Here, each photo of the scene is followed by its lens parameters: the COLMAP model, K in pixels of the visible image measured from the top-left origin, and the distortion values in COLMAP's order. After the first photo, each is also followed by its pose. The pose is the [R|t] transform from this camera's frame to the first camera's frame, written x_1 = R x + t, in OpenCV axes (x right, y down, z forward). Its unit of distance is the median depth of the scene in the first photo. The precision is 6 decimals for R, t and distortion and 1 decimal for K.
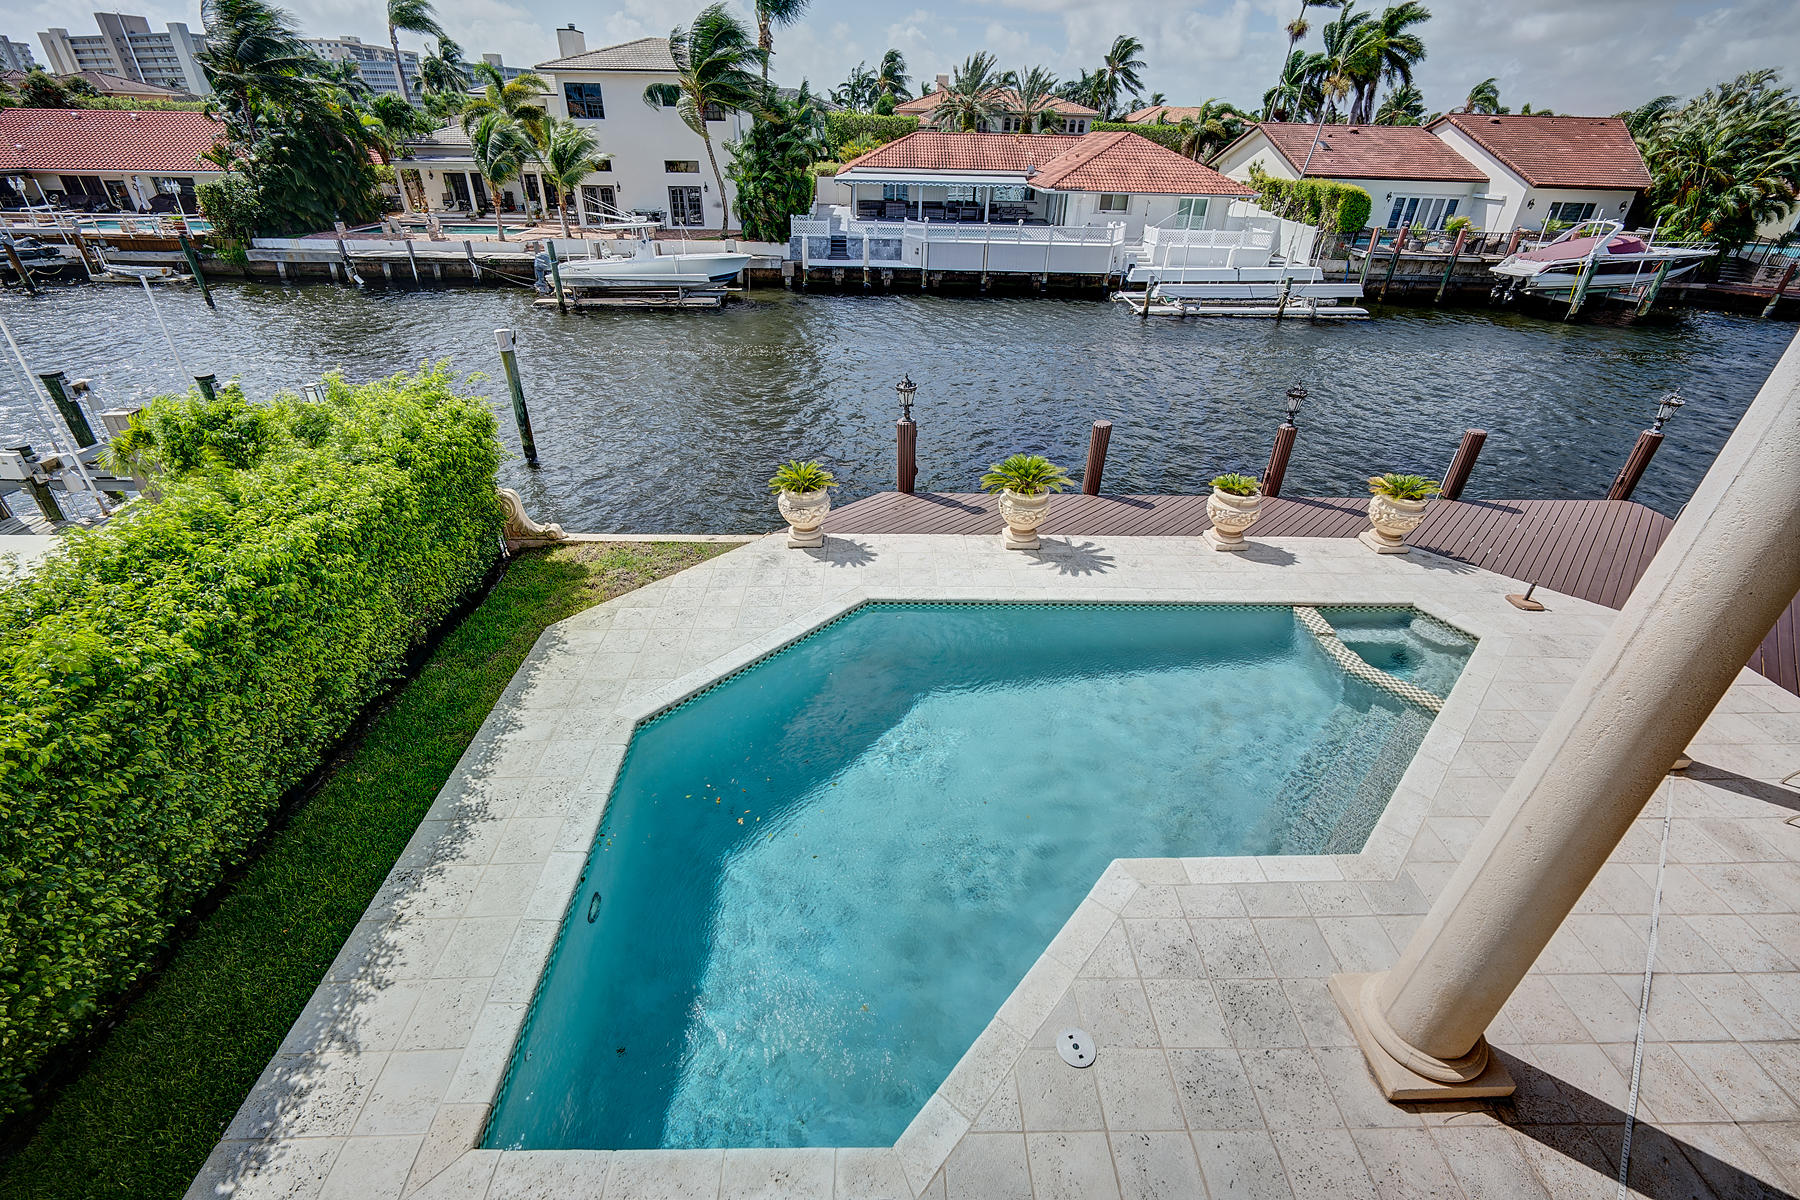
lens RADIAL K [[778.1, 0, 892.9], [0, 778.1, 601.0], [0, 0, 1]] dist [-0.016418, 0.004827]
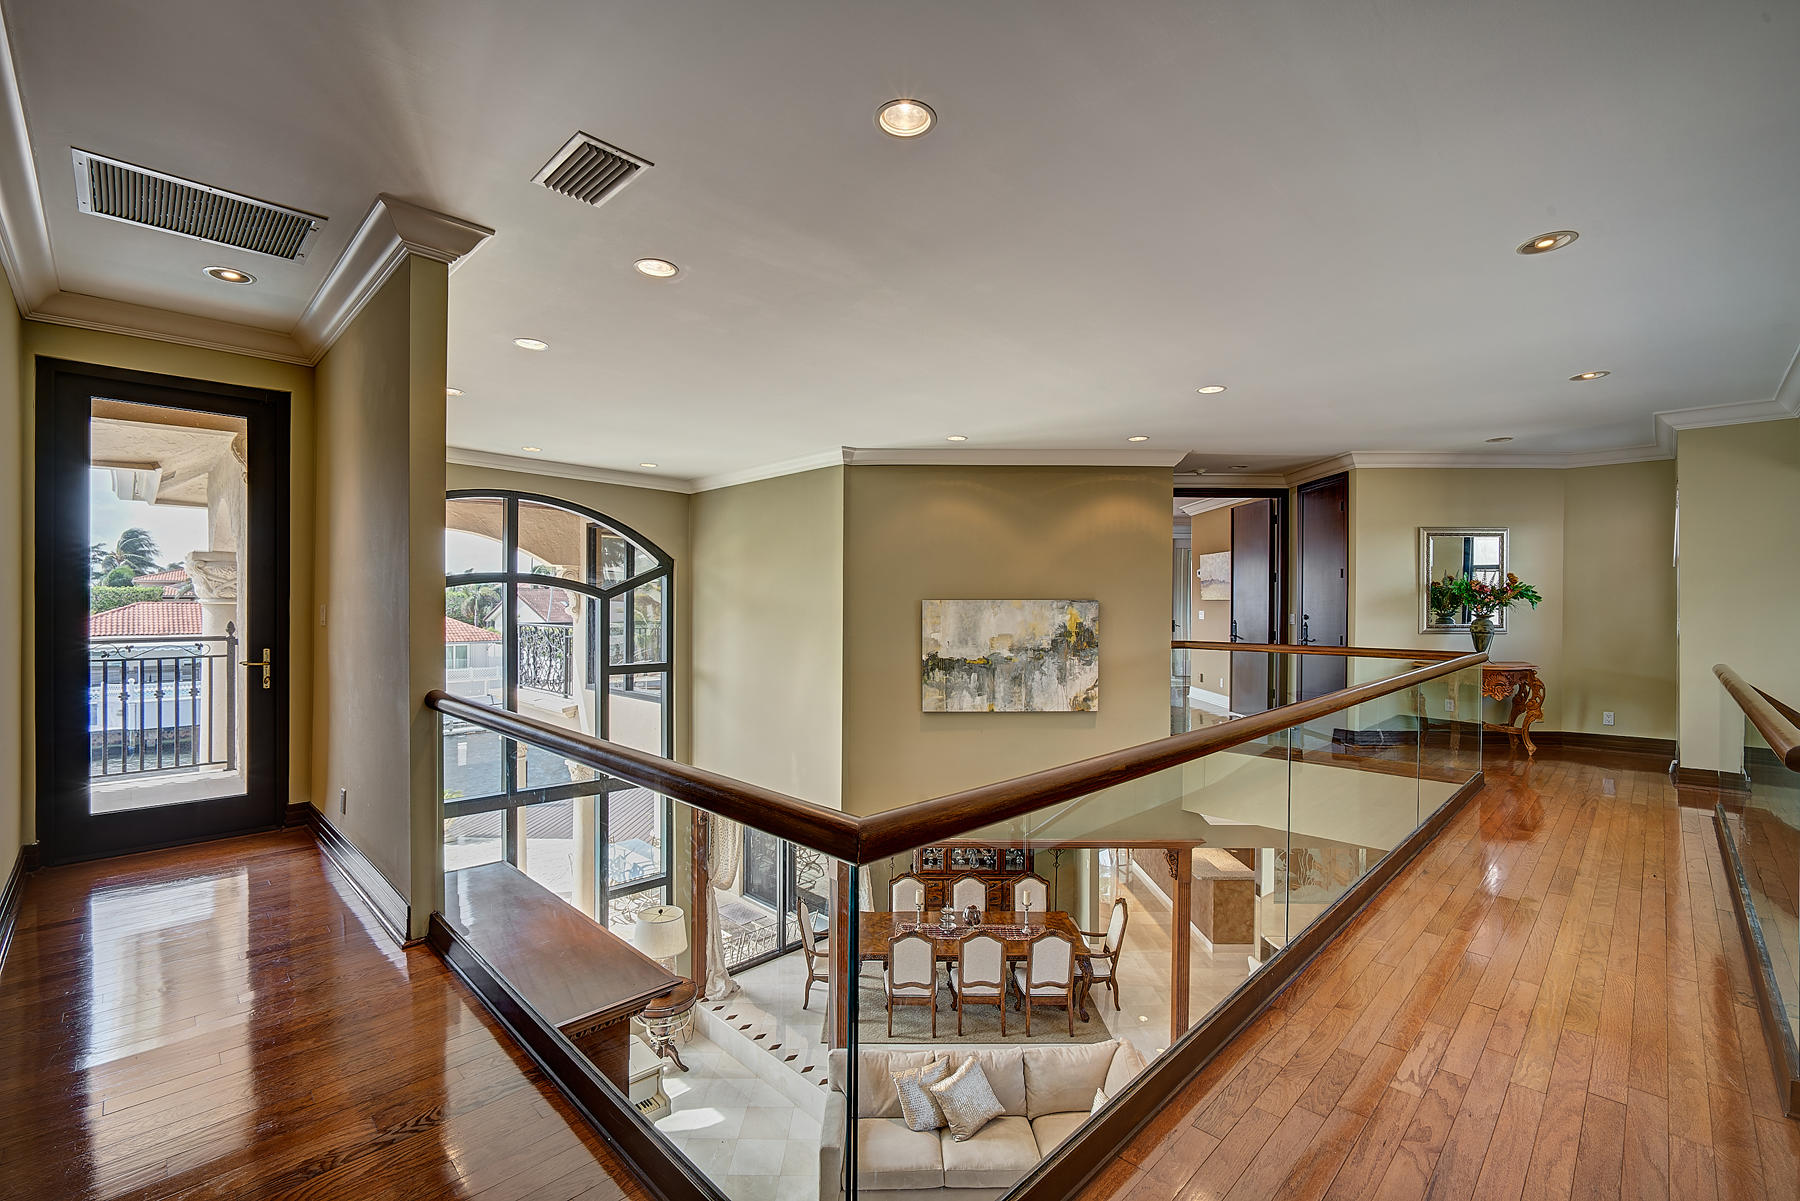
lens RADIAL K [[778.1, 0, 897.3], [0, 778.1, 600.7], [0, 0, 1]] dist [-0.016418, 0.004827]
pose [[0.729287, -0.014911, 0.684046, 0.082171], [0.364693, 0.854377, -0.370189, 0.124739], [-0.578913, 0.519440, 0.628523, -0.203376]]
